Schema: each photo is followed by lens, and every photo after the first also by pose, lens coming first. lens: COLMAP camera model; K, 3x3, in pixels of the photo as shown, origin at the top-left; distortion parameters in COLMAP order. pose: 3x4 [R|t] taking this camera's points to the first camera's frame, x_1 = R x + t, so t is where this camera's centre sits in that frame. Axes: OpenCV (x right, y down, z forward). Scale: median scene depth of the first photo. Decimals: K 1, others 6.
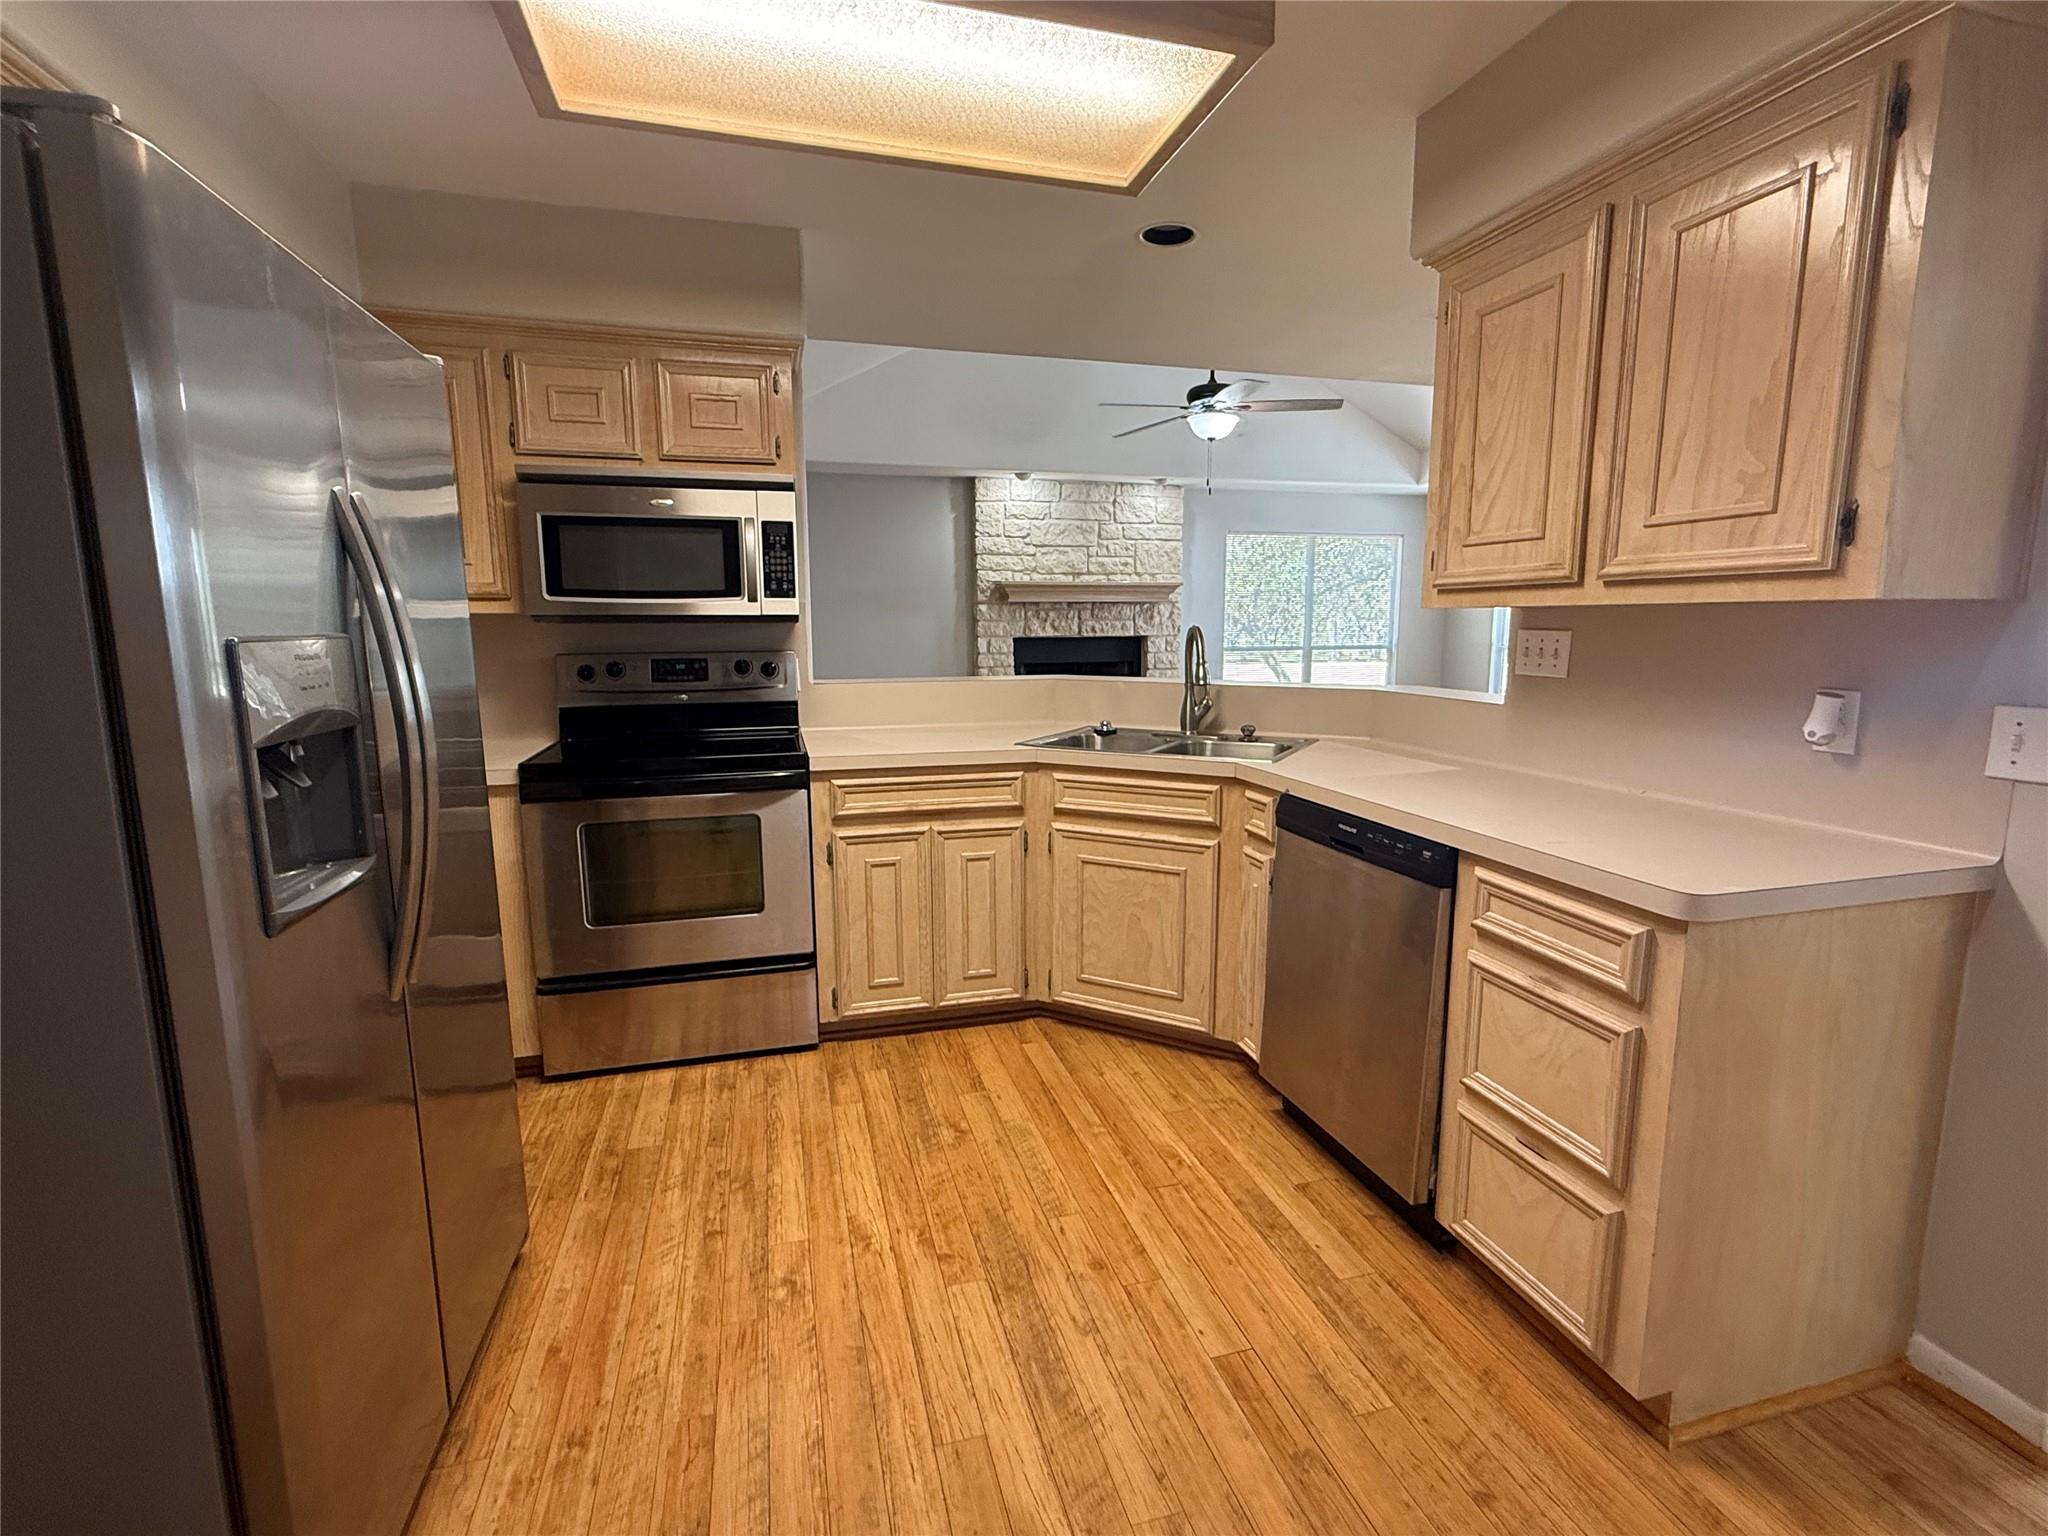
lens RADIAL K [[942.2, 0, 1024.0], [0, 942.2, 768.0], [0, 0, 1]] dist [-0.001083, 0.000622]
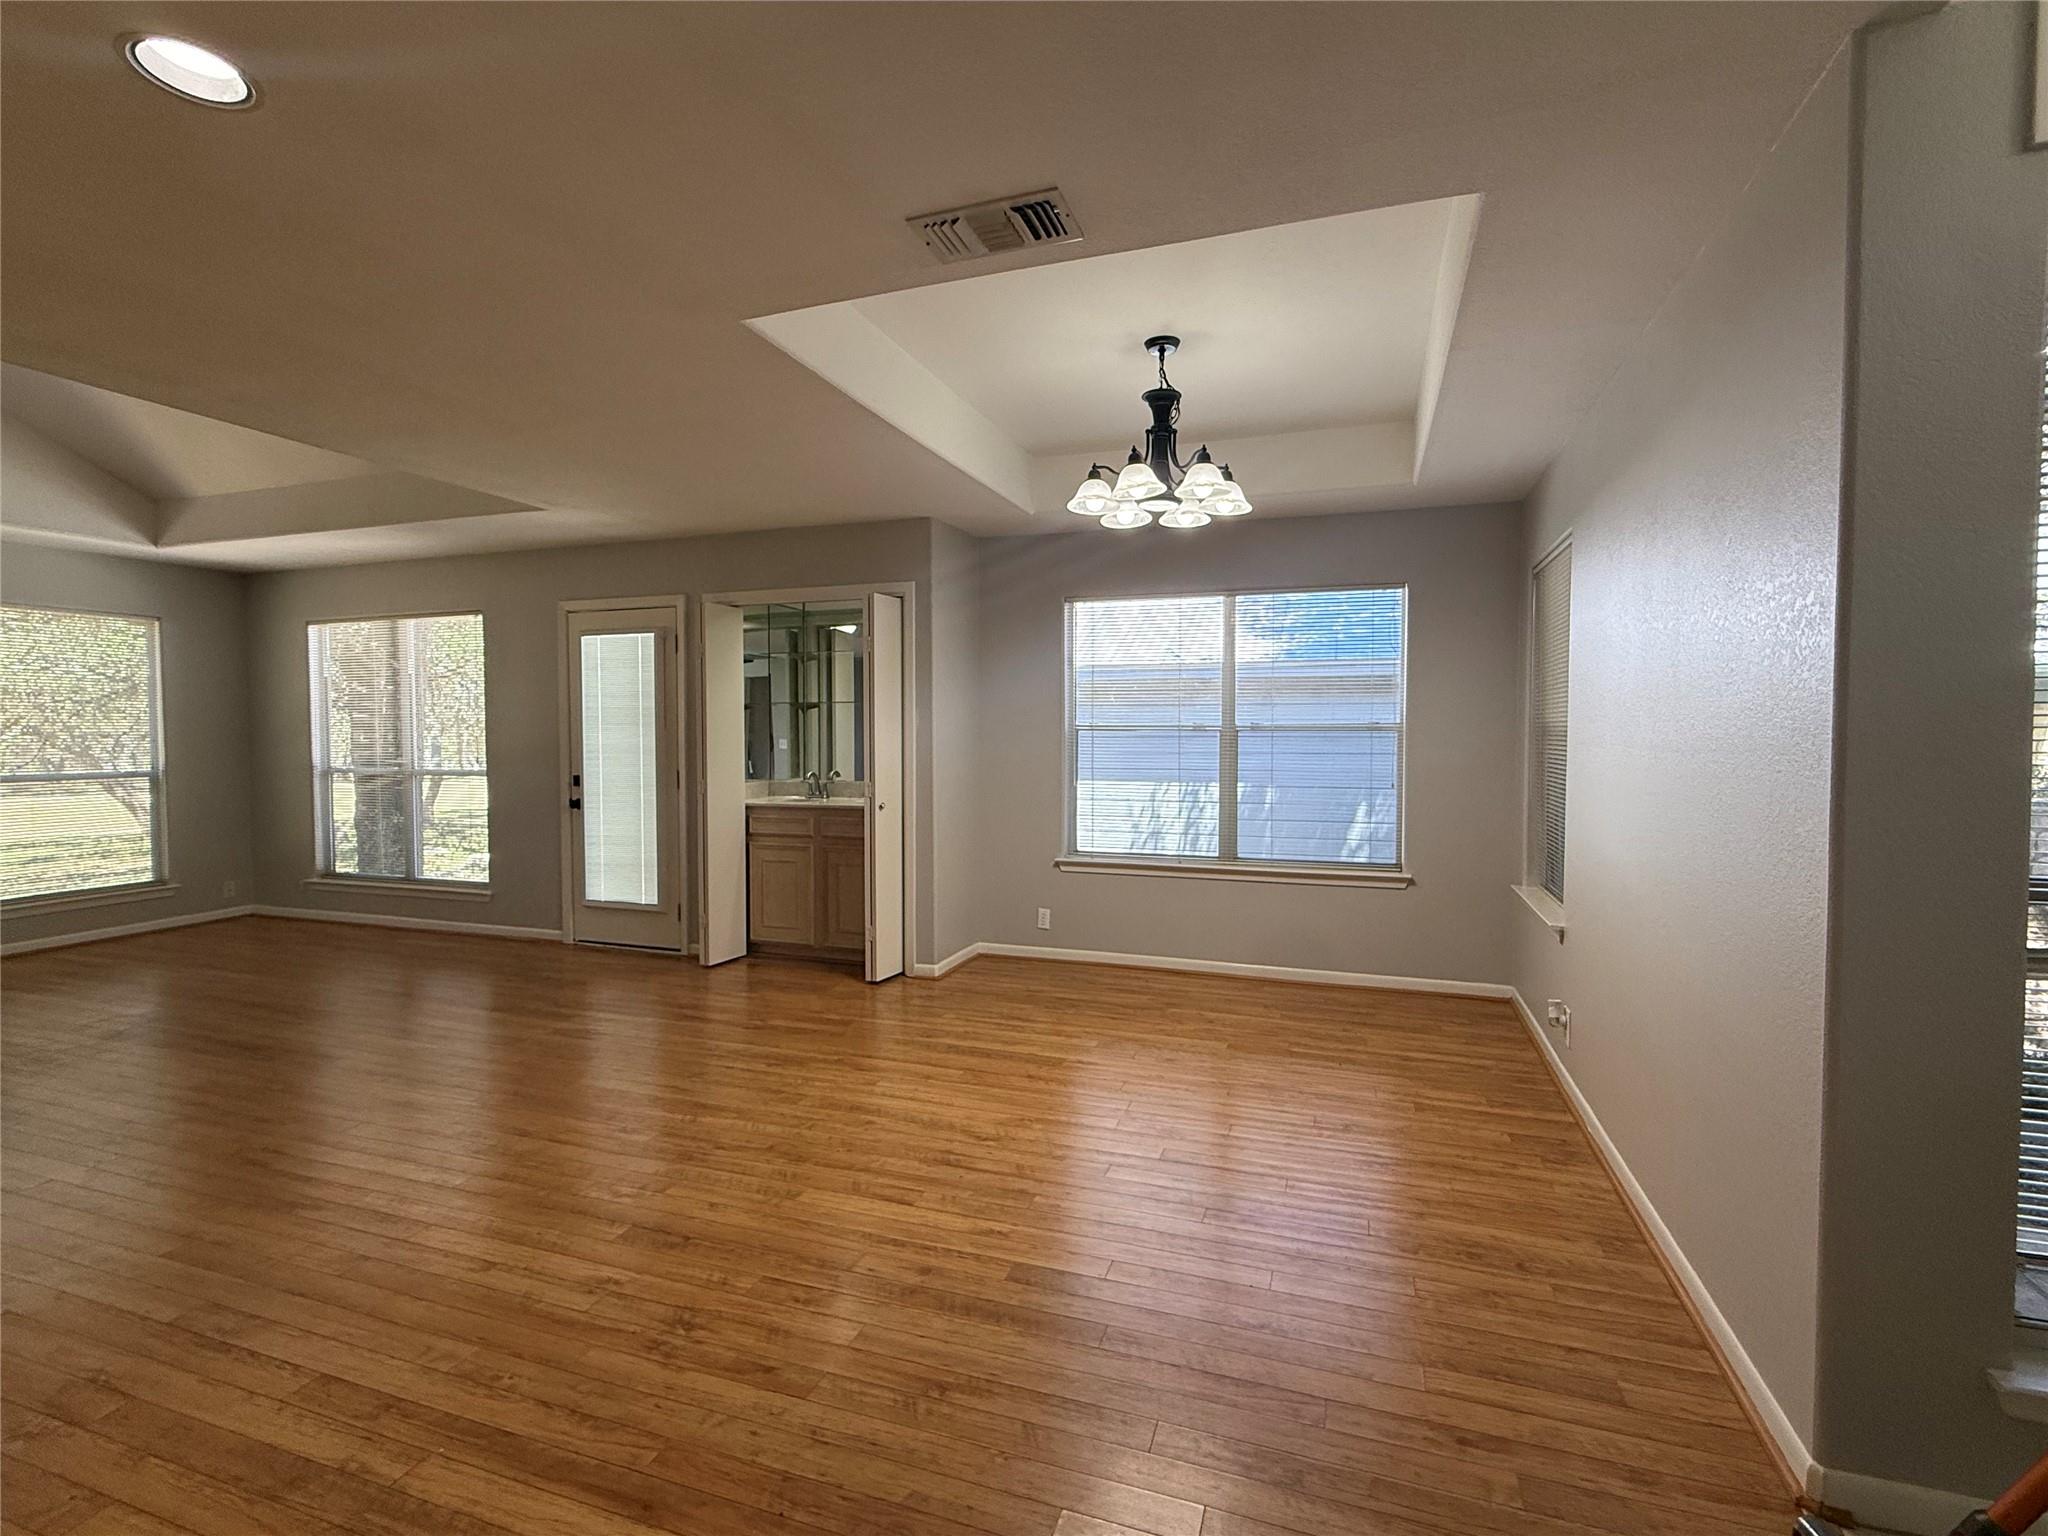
lens RADIAL K [[942.2, 0, 1024.0], [0, 942.2, 768.0], [0, 0, 1]] dist [-0.001083, 0.000622]
pose [[0.563985, -0.026918, 0.825346, 0.205622], [0.125919, 0.990584, -0.053737, -0.016321], [-0.816128, 0.134234, 0.562064, 0.095397]]
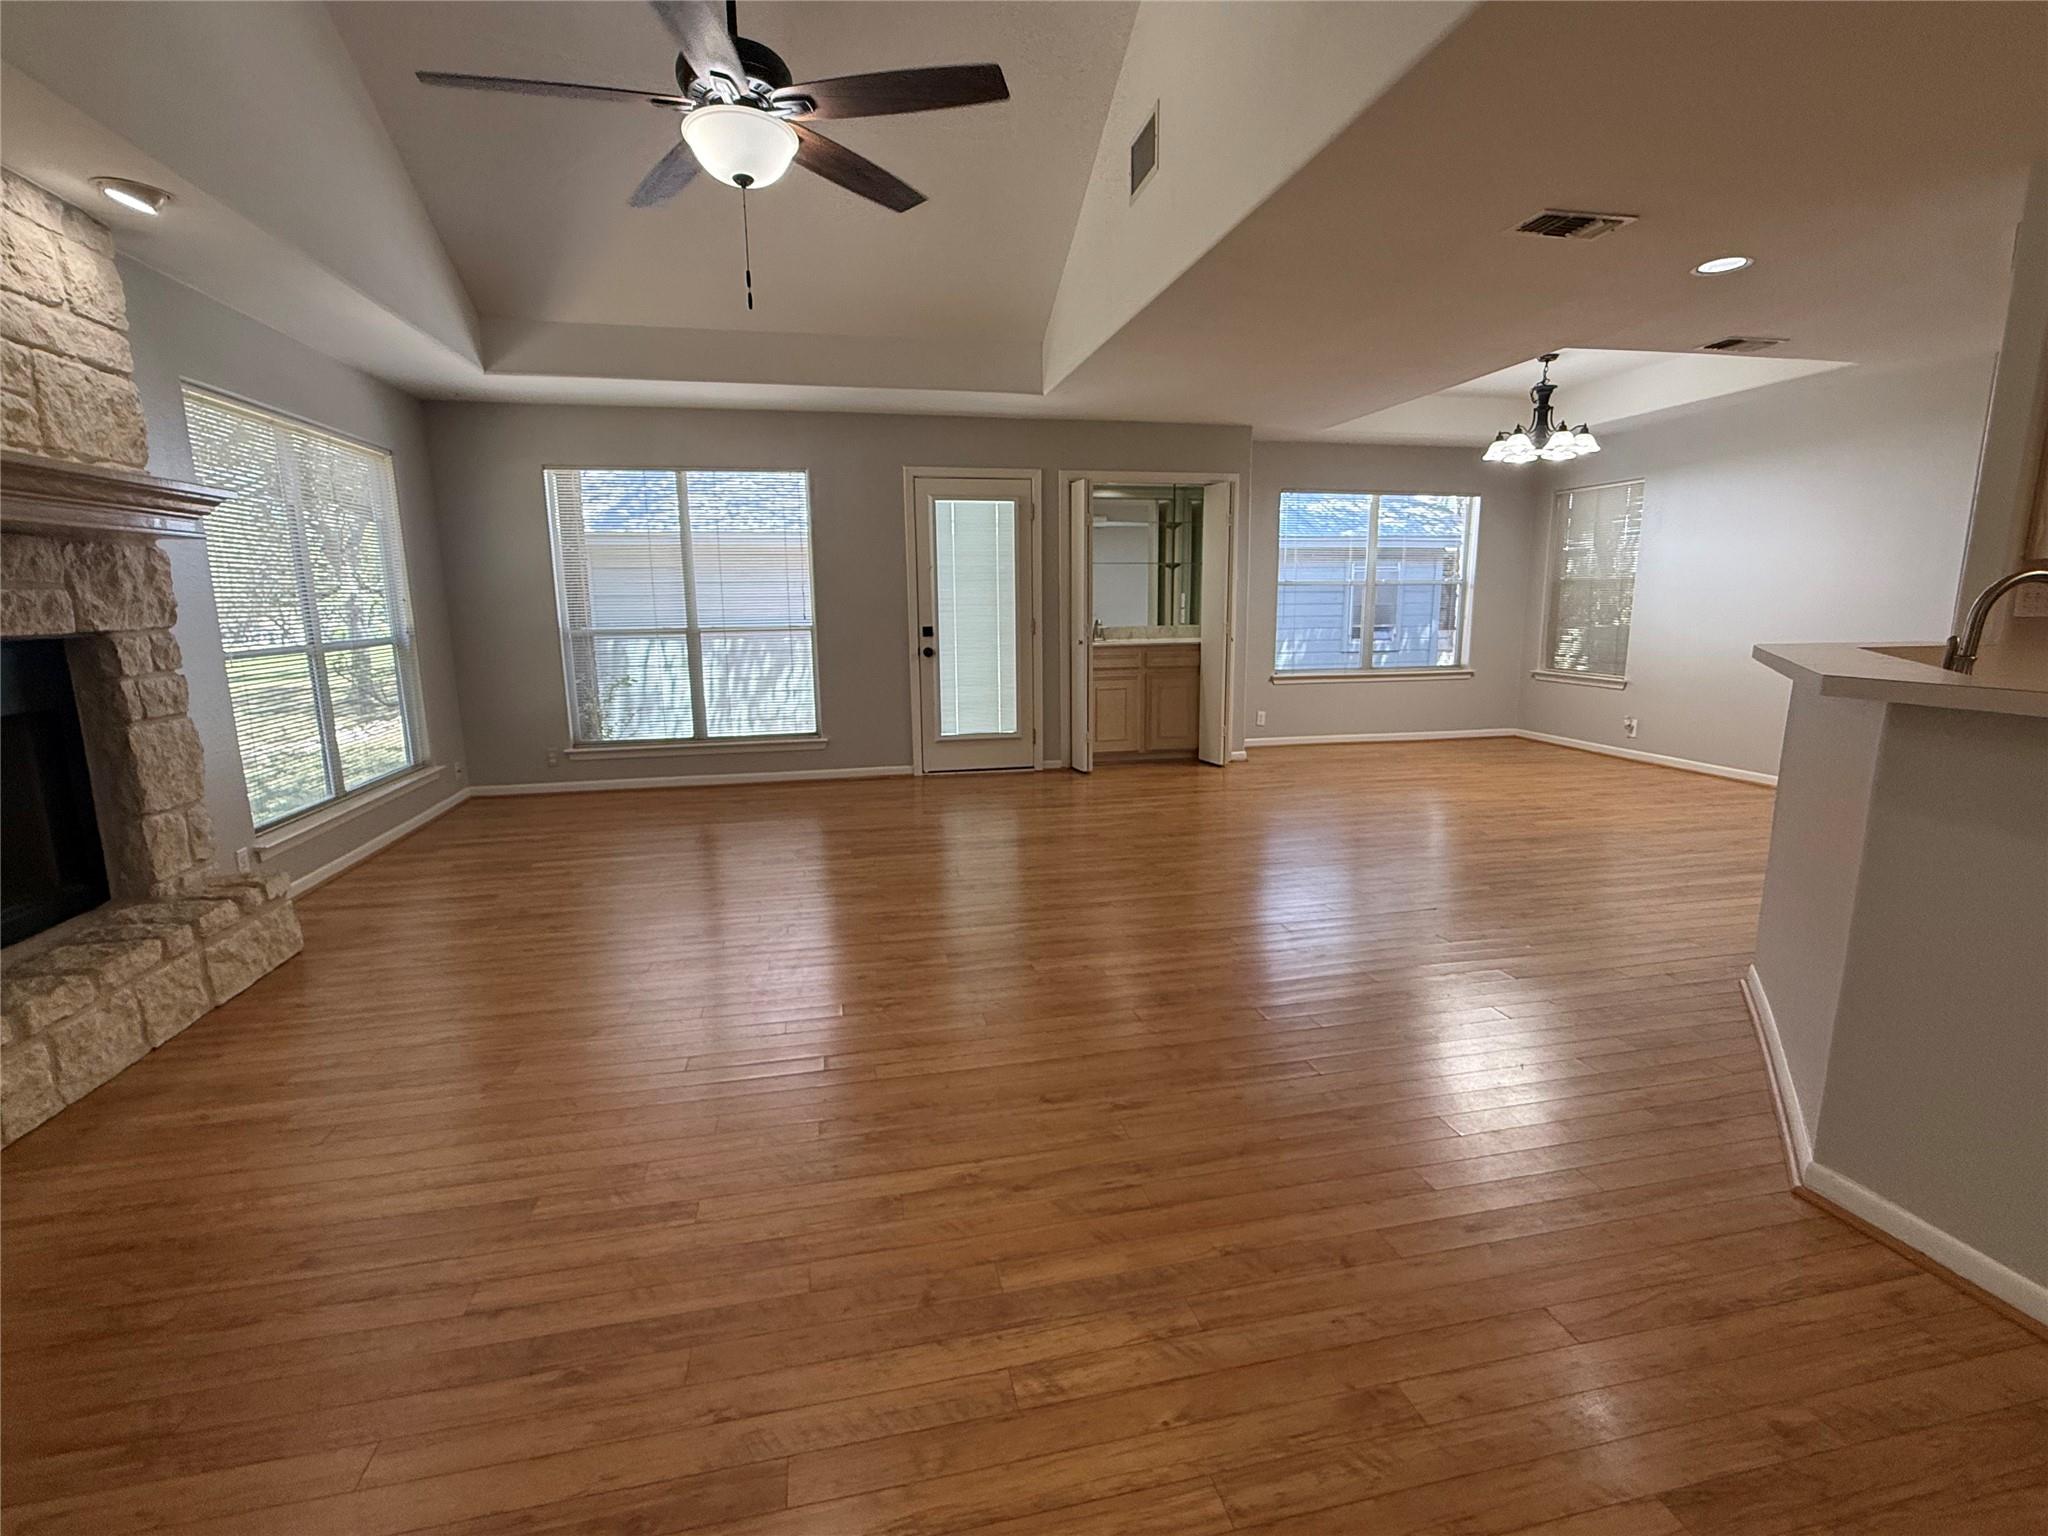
lens RADIAL K [[942.2, 0, 1024.0], [0, 942.2, 768.0], [0, 0, 1]] dist [-0.001083, 0.000622]
pose [[0.052758, -0.174957, 0.983162, -0.221627], [0.164699, 0.972574, 0.164235, -0.096017], [-0.984932, 0.153262, 0.080126, 0.666189]]
